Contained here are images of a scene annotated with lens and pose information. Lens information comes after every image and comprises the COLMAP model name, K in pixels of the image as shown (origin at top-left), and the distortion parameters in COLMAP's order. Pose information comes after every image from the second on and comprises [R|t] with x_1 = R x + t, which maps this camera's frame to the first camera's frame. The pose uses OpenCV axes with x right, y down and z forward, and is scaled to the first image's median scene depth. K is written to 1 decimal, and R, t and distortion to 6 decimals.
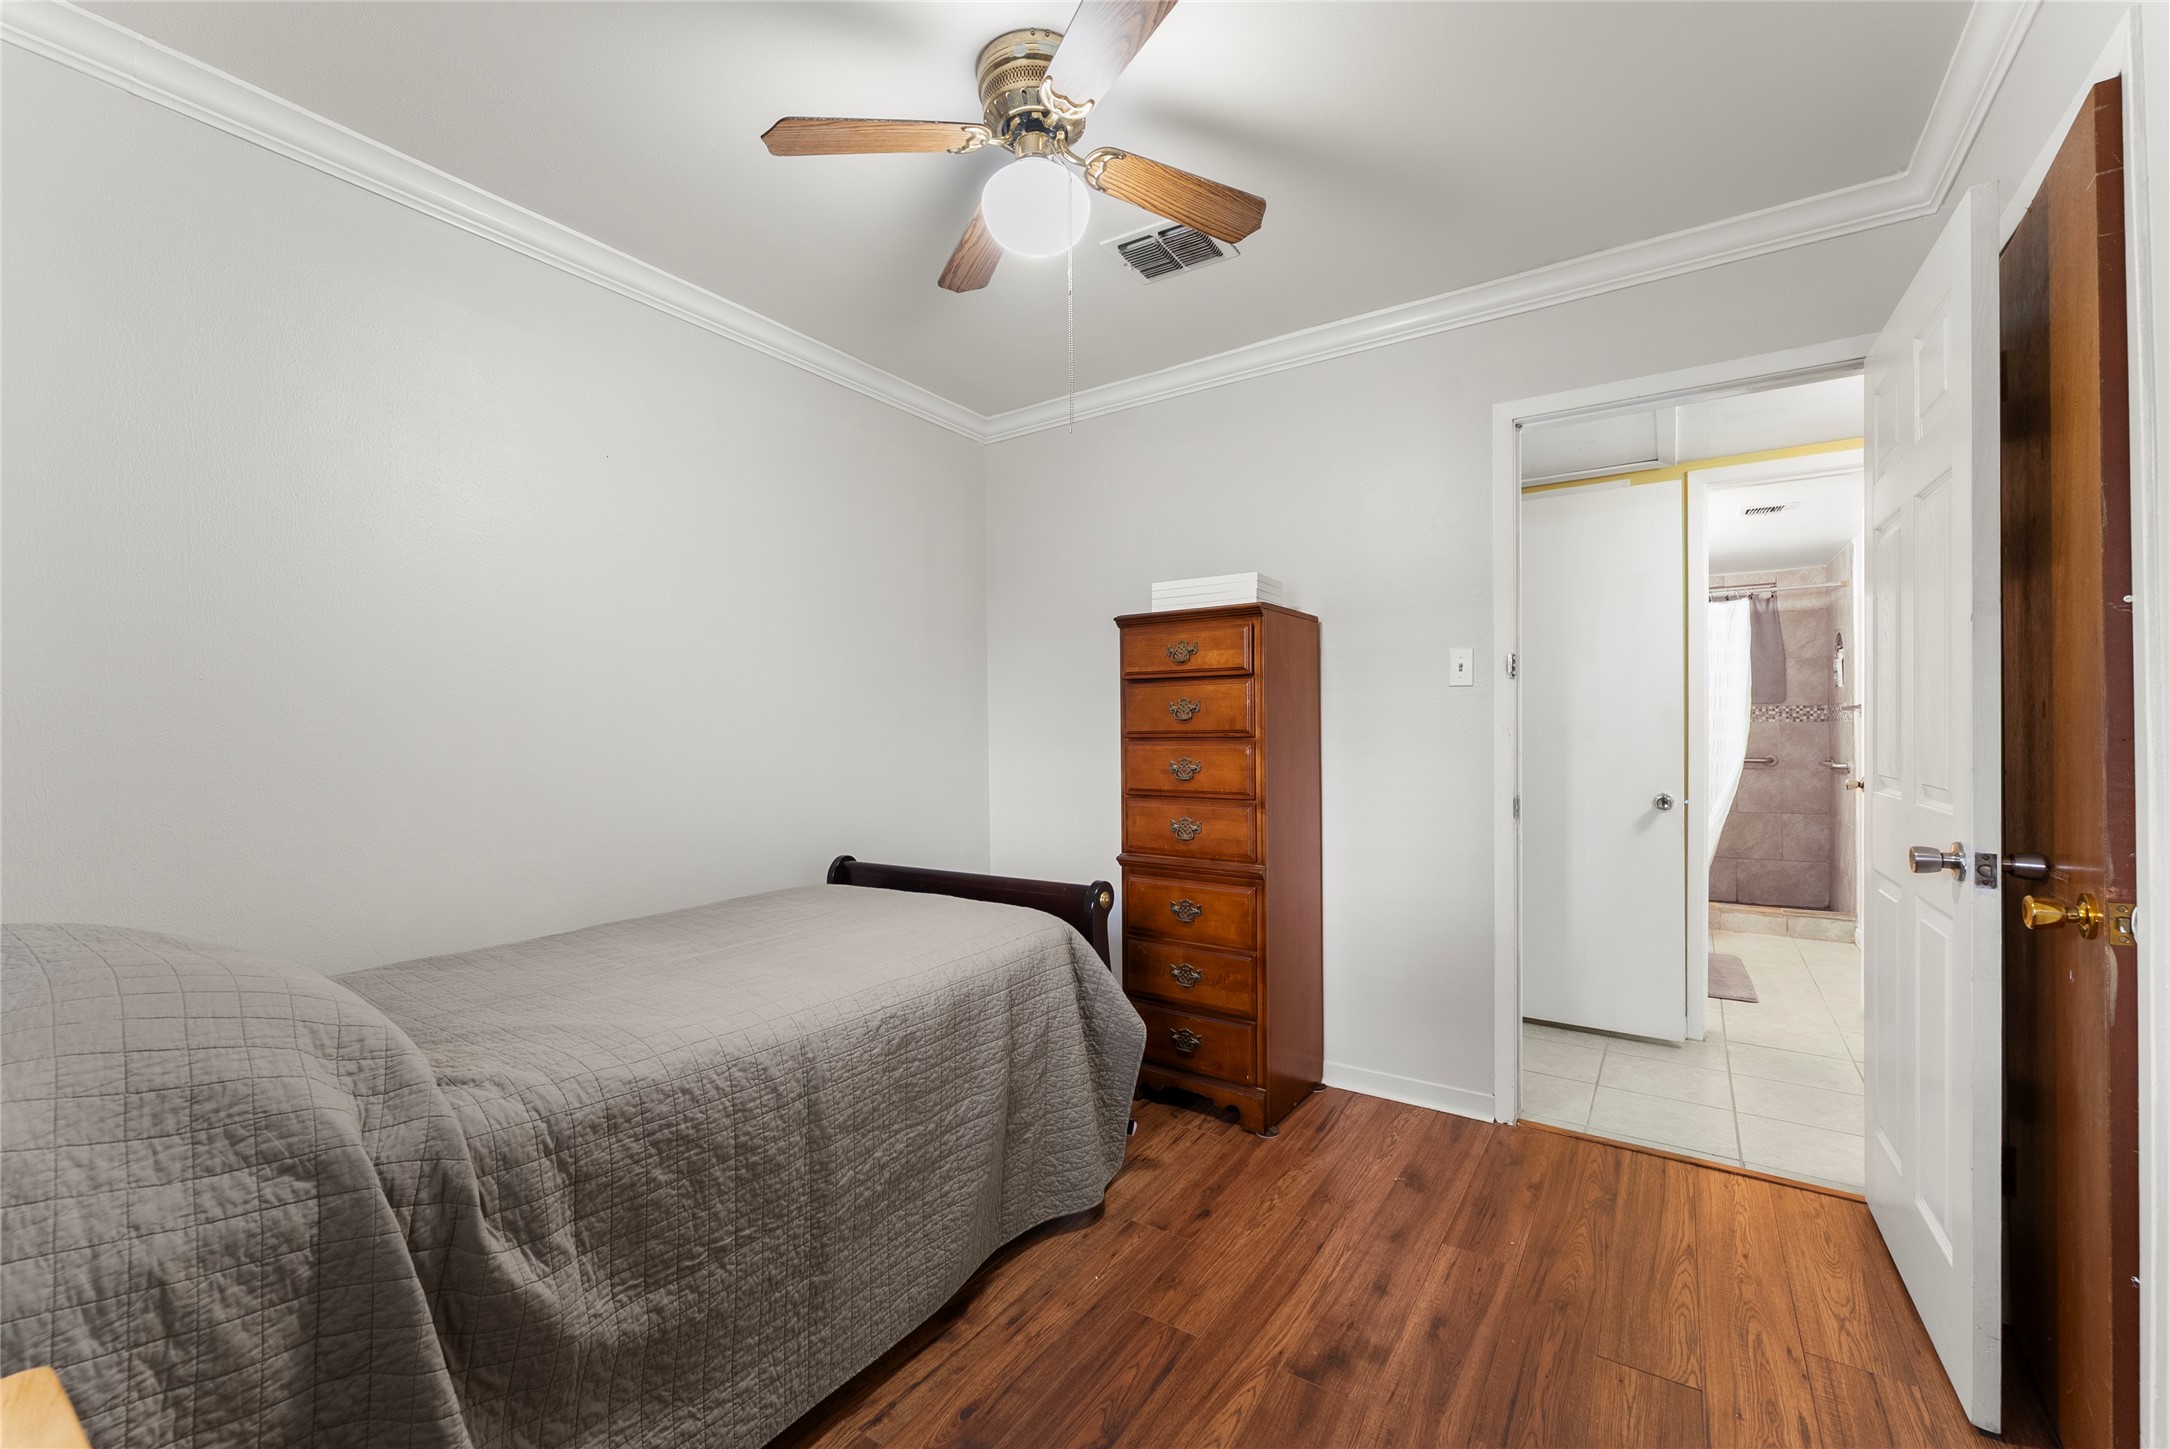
lens RADIAL K [[872.7, 0, 1087.0], [0, 872.7, 728.6], [0, 0, 1]] dist [-0.000060, -0.000091]
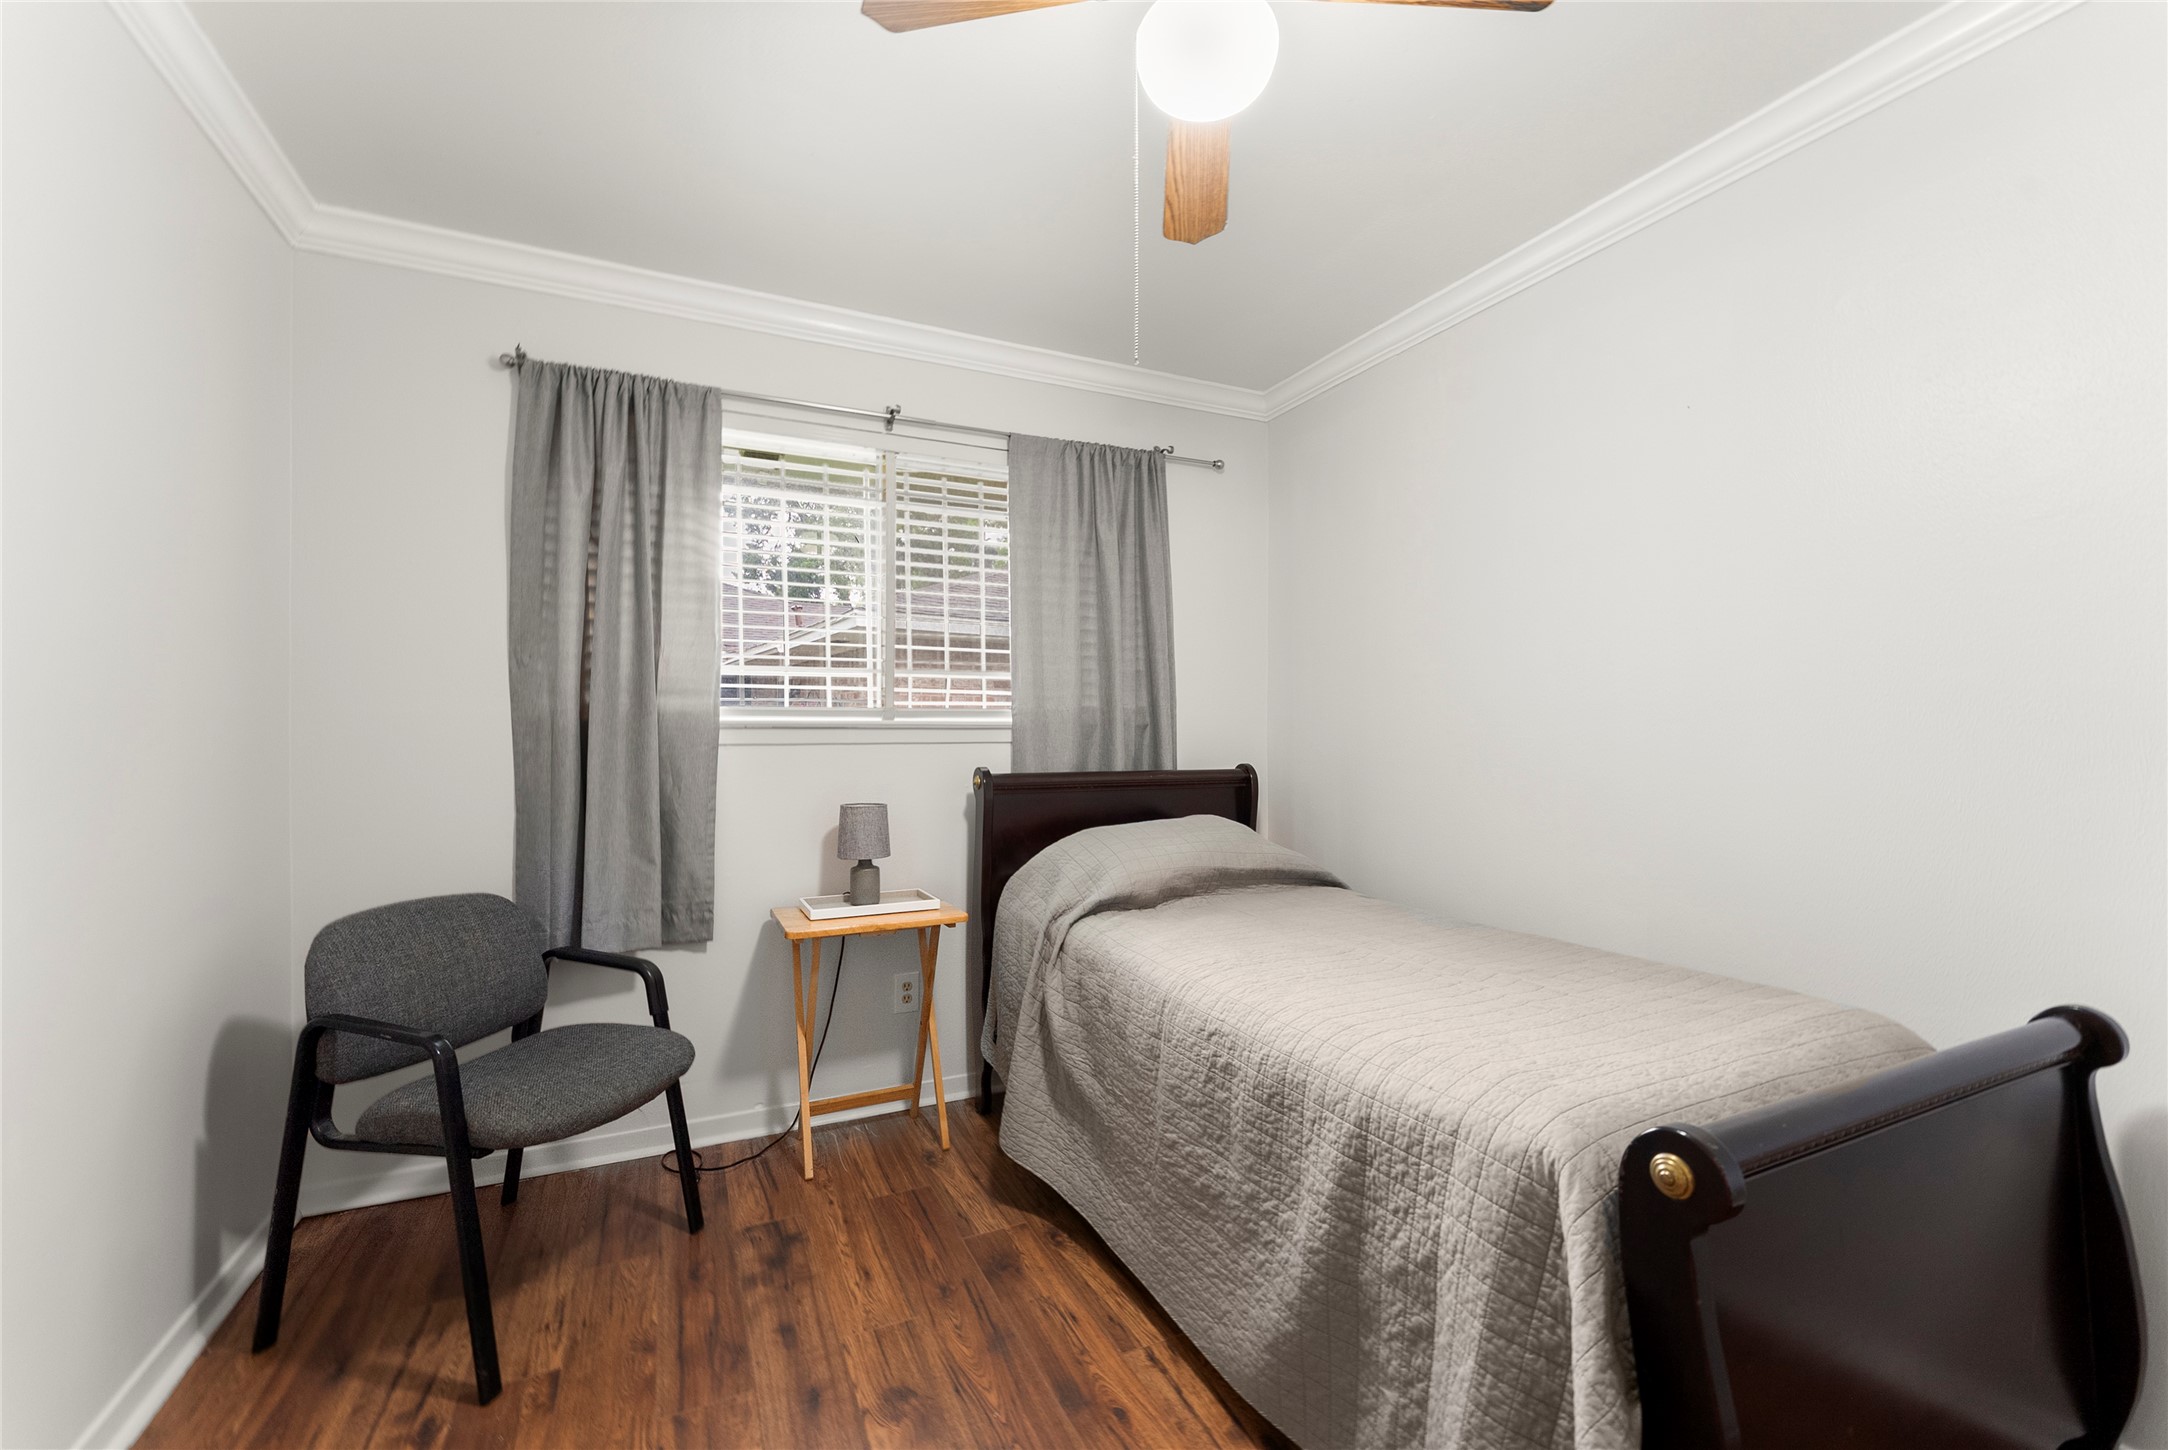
lens RADIAL K [[899.1, 0, 1084.0], [0, 899.1, 725.0], [0, 0, 1]] dist [-0.003052, -0.000247]
pose [[-0.517432, 0.000457, -0.855724, 0.719060], [0.007566, 0.999963, -0.004041, -0.011607], [0.855691, -0.008565, -0.517417, 1.397622]]
